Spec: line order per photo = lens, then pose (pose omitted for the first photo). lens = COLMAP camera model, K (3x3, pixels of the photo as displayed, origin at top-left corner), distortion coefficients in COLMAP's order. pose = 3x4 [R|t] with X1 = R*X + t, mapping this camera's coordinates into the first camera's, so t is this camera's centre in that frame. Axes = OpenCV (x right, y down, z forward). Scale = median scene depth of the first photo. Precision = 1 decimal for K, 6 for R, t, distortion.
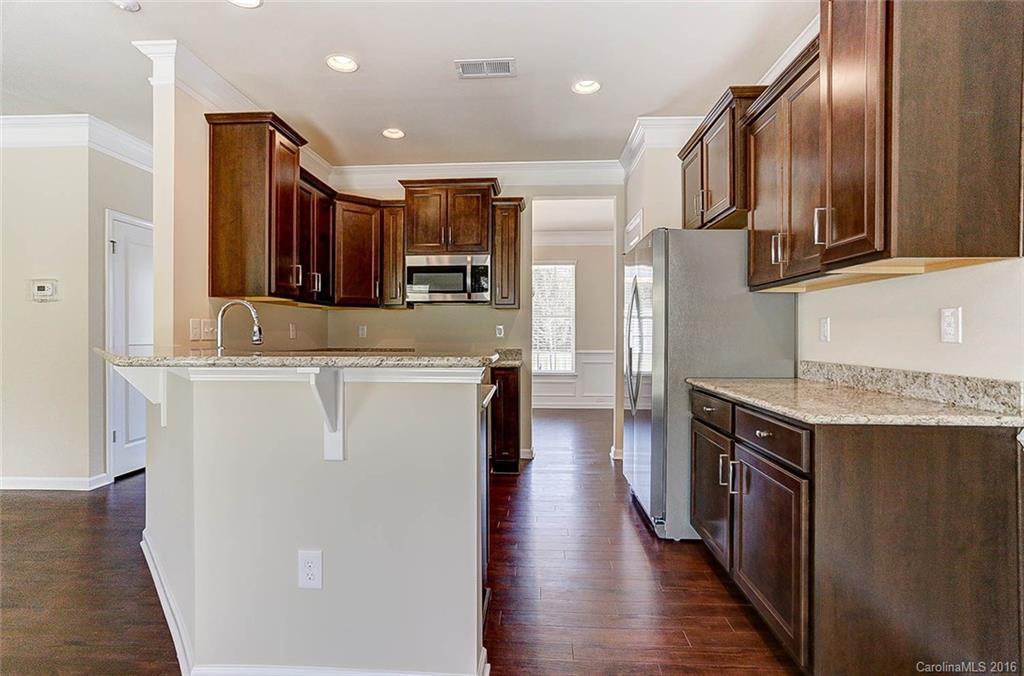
lens RADIAL K [[497.7, 0, 508.6], [0, 497.7, 334.1], [0, 0, 1]] dist [-0.054448, 0.033774]
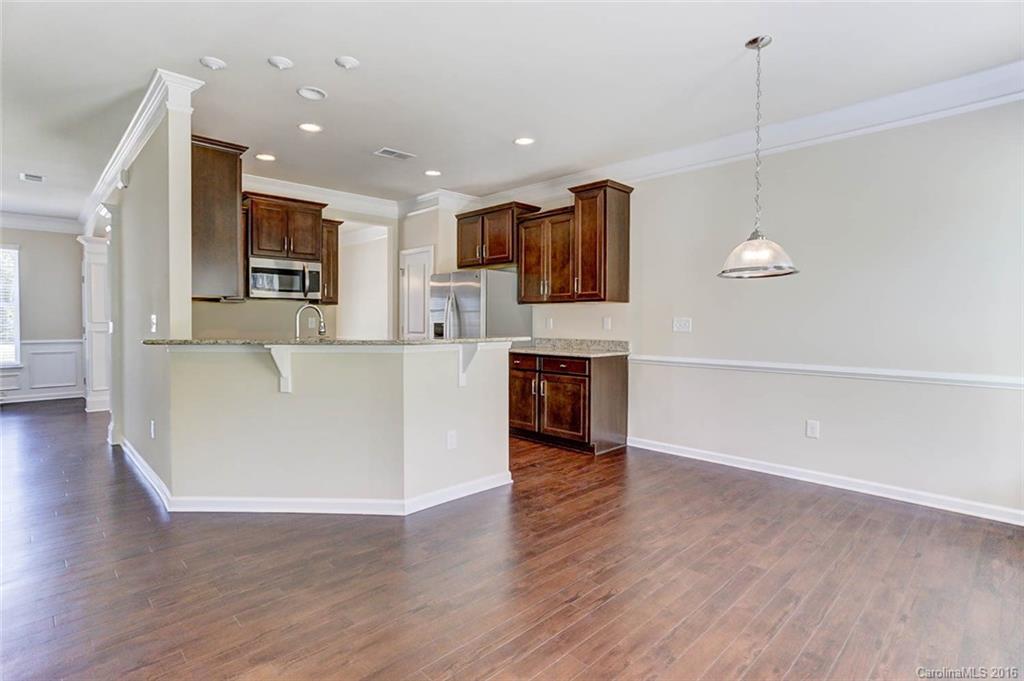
lens RADIAL K [[505.7, 0, 508.9], [0, 505.7, 327.5], [0, 0, 1]] dist [-0.038628, 0.031906]
pose [[0.679294, -0.009323, 0.733807, -1.247315], [-0.002044, 0.999891, 0.014596, -0.025453], [-0.733864, -0.011415, 0.679201, -0.445235]]
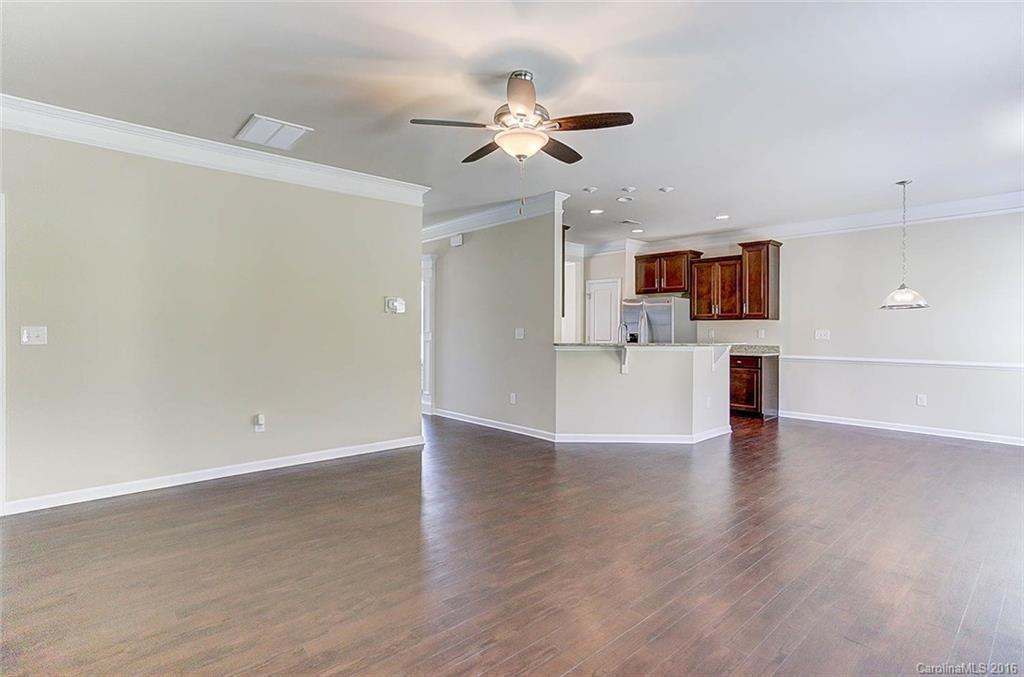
lens RADIAL K [[505.7, 0, 508.9], [0, 505.7, 325.5], [0, 0, 1]] dist [-0.038628, 0.031906]
pose [[0.703319, 0.008386, 0.710824, -2.771208], [-0.003031, 0.999957, -0.008798, -0.032830], [-0.710867, 0.004033, 0.703314, -0.374463]]
